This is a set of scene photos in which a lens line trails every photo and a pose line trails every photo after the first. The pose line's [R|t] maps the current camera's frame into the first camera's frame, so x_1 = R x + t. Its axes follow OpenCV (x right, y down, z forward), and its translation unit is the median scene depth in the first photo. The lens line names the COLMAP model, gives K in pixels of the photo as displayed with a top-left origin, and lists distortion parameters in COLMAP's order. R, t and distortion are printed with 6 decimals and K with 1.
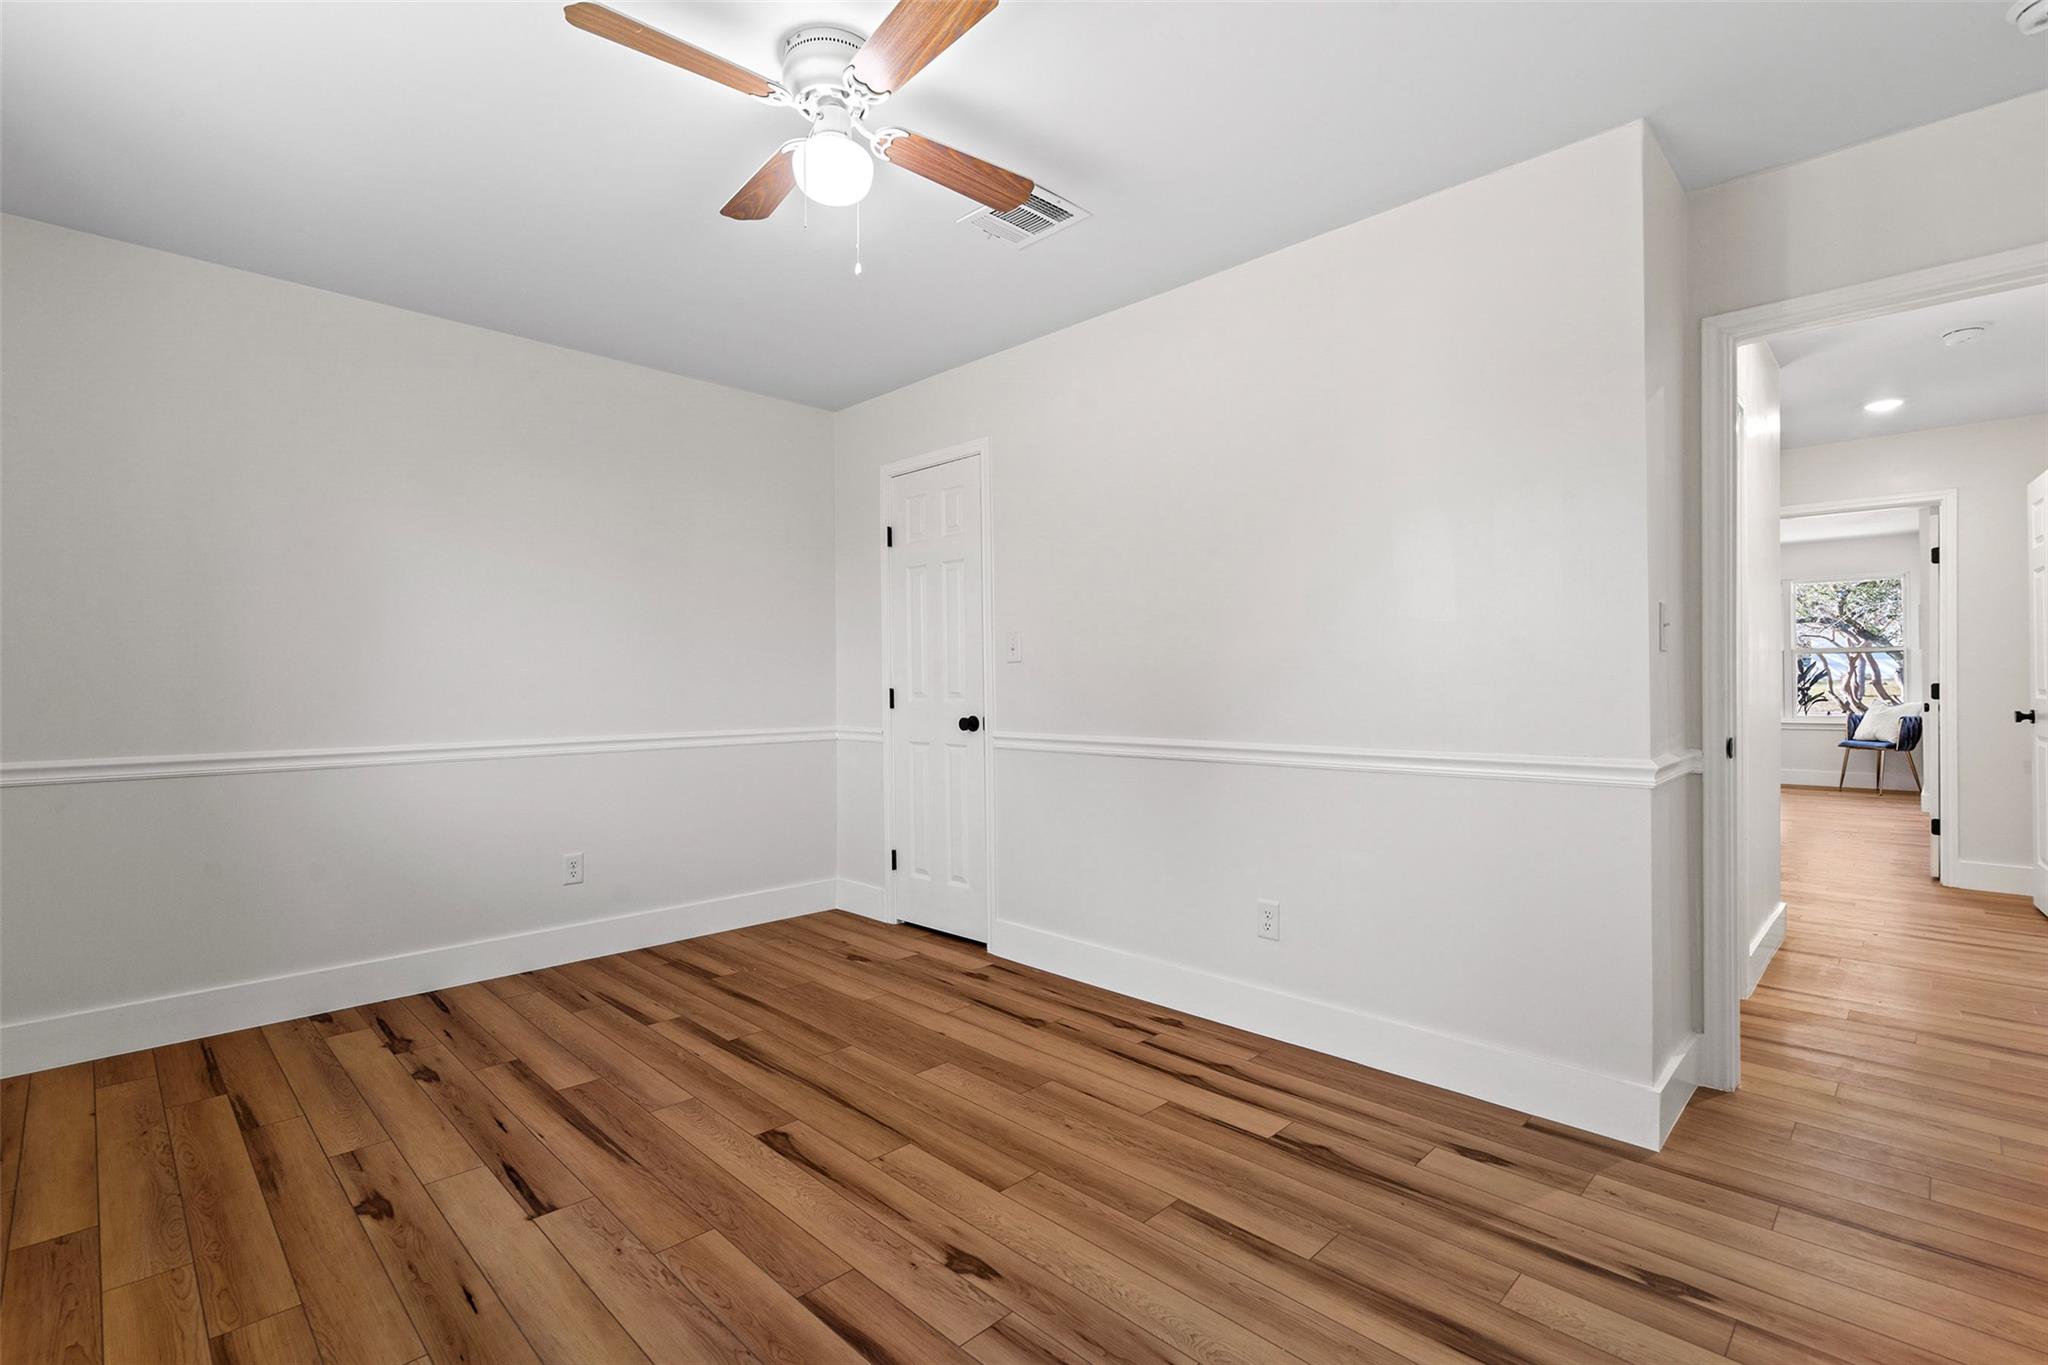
lens RADIAL K [[933.4, 0, 1024.0], [0, 933.4, 682.5], [0, 0, 1]] dist [-0.009487, -0.000089]
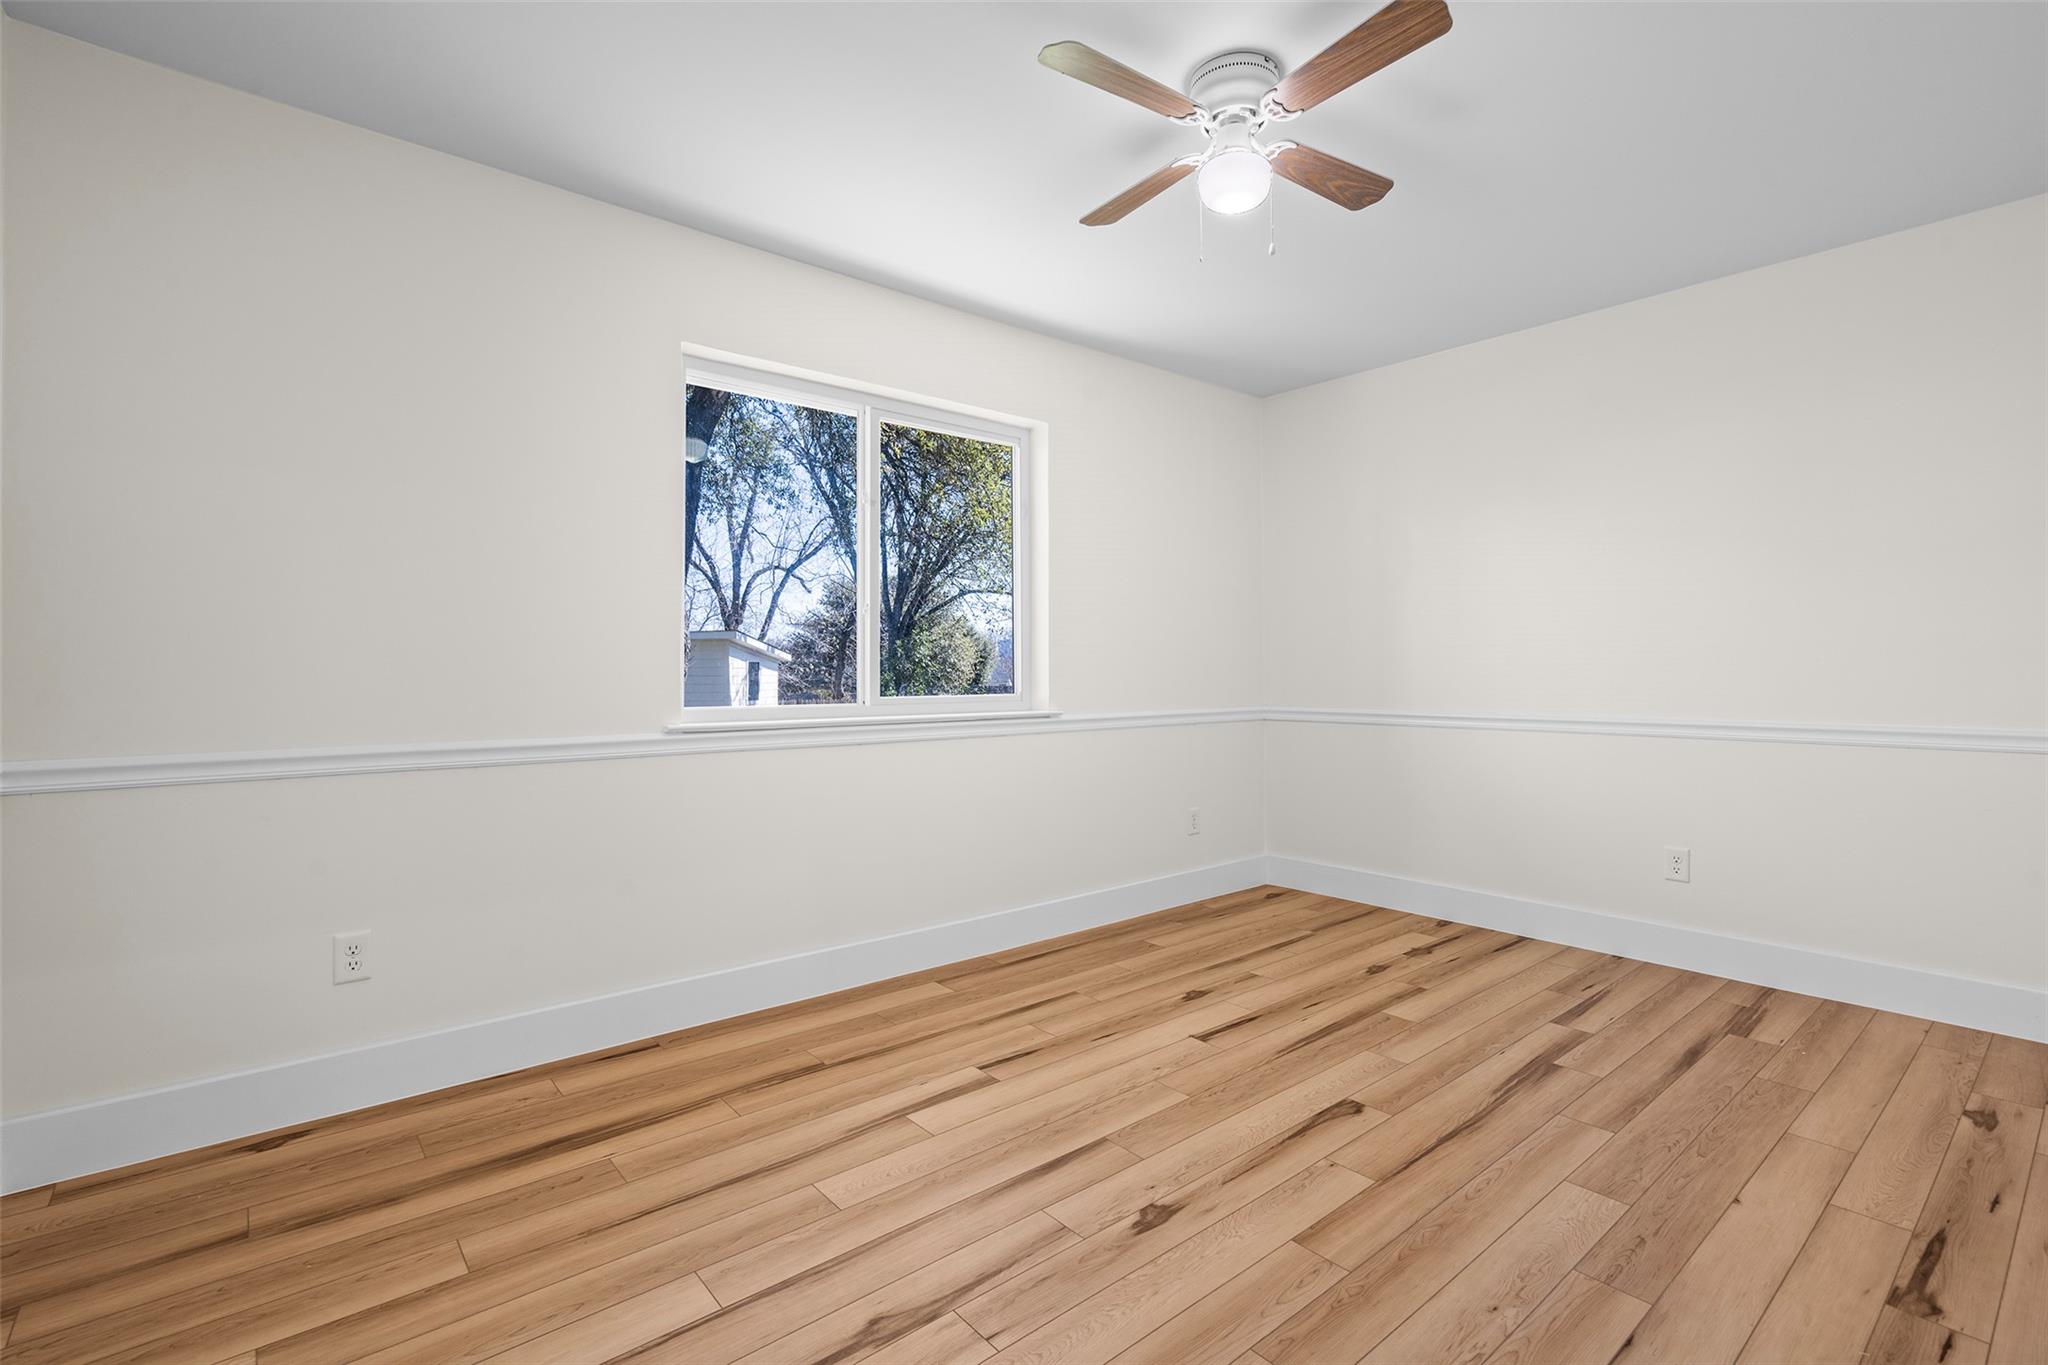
lens RADIAL K [[936.9, 0, 1024.0], [0, 936.9, 682.5], [0, 0, 1]] dist [0.000773, 0.000808]
pose [[-0.093647, 0.017104, -0.995459, 0.682522], [0.004818, 0.999849, 0.016726, 0.010893], [0.995594, -0.003230, -0.093715, 0.667417]]
